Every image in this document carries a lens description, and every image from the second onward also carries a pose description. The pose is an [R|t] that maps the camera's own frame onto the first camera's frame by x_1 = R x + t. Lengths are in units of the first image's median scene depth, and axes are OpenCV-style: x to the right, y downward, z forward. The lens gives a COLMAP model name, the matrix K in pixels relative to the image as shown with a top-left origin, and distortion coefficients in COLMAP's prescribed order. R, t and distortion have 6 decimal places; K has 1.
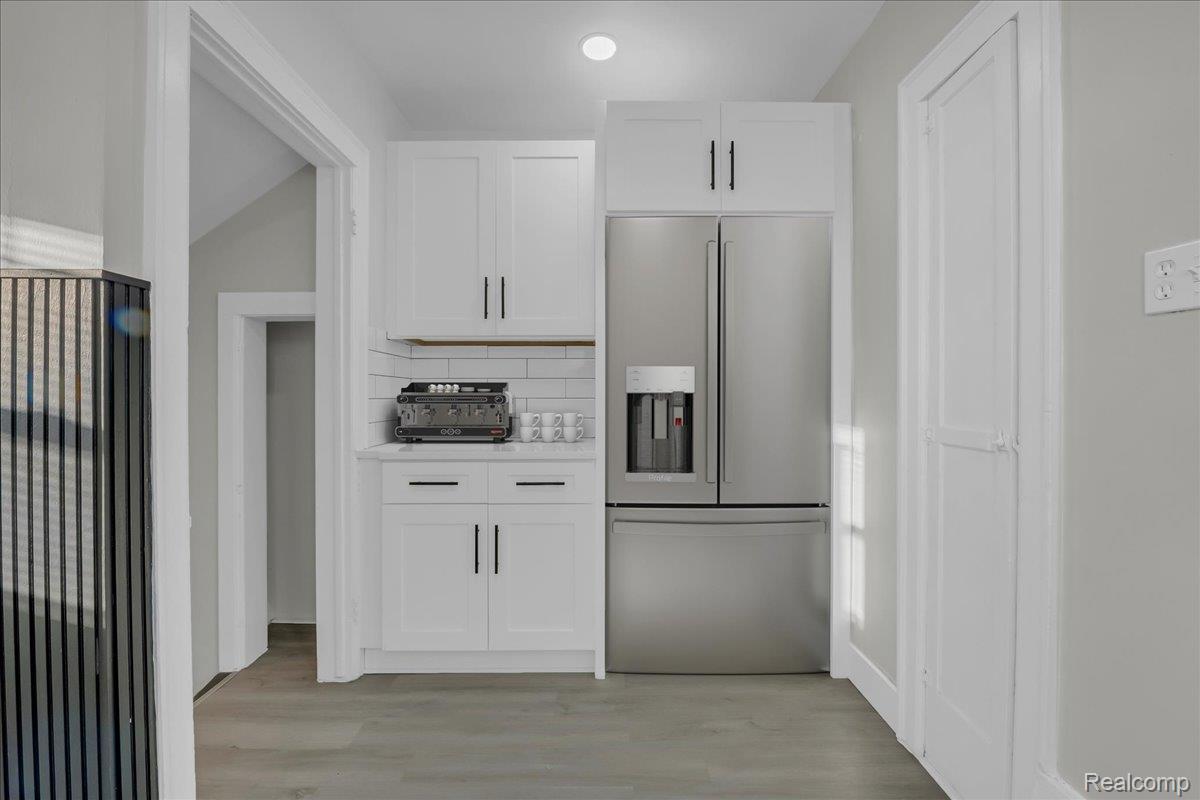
lens RADIAL K [[485.3, 0, 595.2], [0, 485.3, 394.5], [0, 0, 1]] dist [-0.011353, -0.000282]
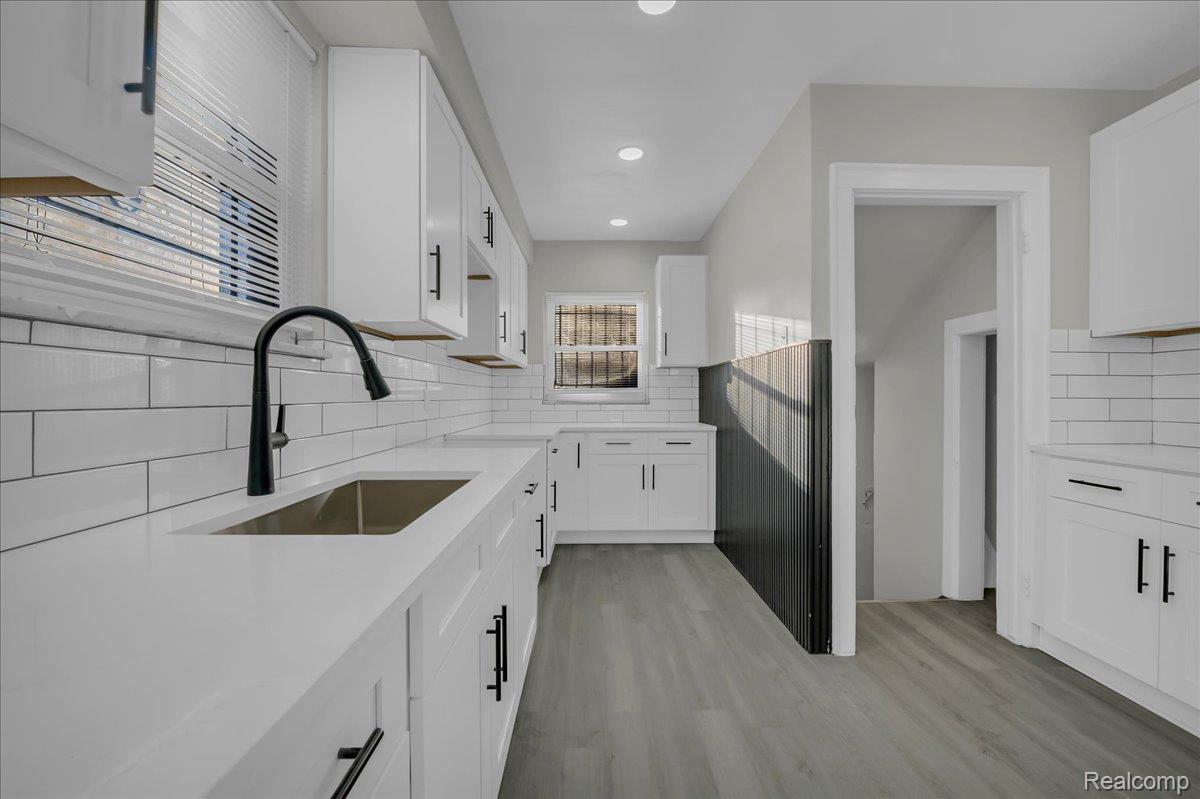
lens RADIAL K [[485.3, 0, 595.2], [0, 485.3, 394.0], [0, 0, 1]] dist [-0.011353, -0.000282]
pose [[0.019073, 0.000143, -0.999818, 0.606738], [0.000600, 1.000000, 0.000154, -0.001474], [0.999818, -0.000602, 0.019073, -0.027494]]
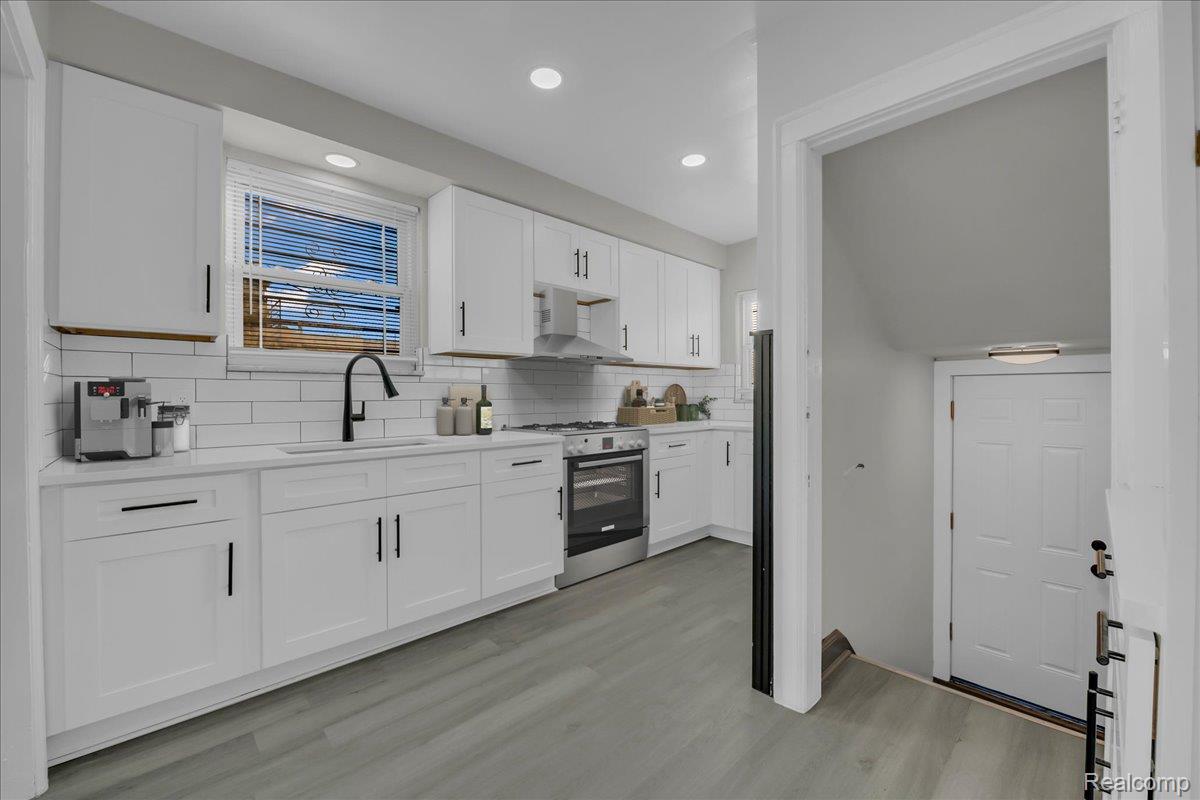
lens RADIAL K [[485.3, 0, 595.2], [0, 485.3, 394.5], [0, 0, 1]] dist [-0.011353, -0.000282]
pose [[-0.723247, 0.005267, -0.690569, 0.409927], [0.003972, 0.999986, 0.003467, -0.003793], [0.690578, -0.000235, -0.723258, 0.986568]]
